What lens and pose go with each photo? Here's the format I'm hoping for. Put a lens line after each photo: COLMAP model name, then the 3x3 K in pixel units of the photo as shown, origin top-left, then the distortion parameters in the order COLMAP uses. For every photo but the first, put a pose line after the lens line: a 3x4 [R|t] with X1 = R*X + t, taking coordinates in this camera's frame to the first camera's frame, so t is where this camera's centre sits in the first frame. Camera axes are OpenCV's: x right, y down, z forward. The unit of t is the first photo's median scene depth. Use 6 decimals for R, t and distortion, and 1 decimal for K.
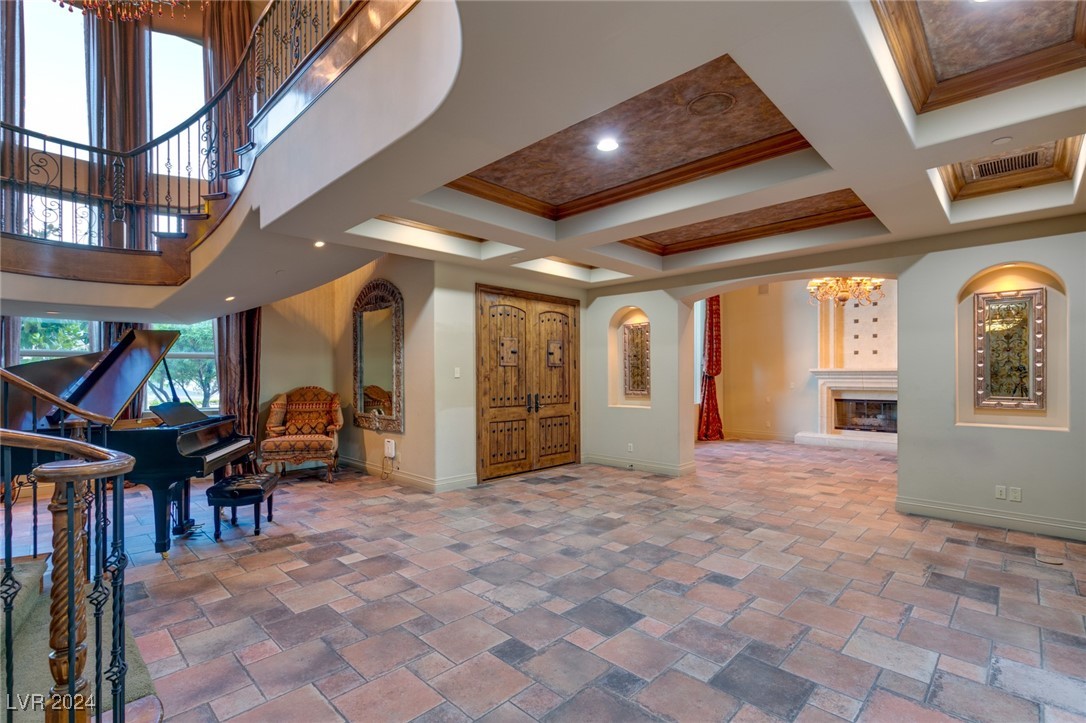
lens RADIAL K [[490.9, 0, 544.5], [0, 490.9, 371.6], [0, 0, 1]] dist [0.010252, -0.002326]
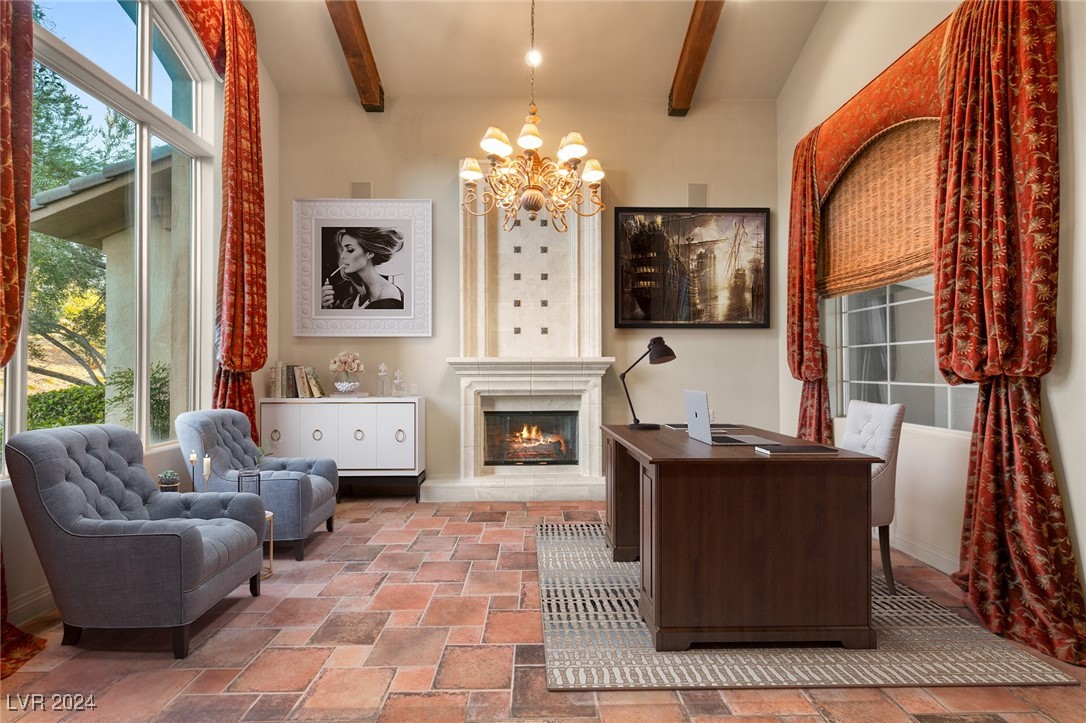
lens RADIAL K [[490.9, 0, 543.6], [0, 490.9, 365.0], [0, 0, 1]] dist [0.010252, -0.002326]
pose [[0.709248, 0.005752, 0.704936, 0.242895], [-0.000991, 0.999974, -0.007163, 0.005852], [-0.704959, 0.004382, 0.709235, 0.558503]]
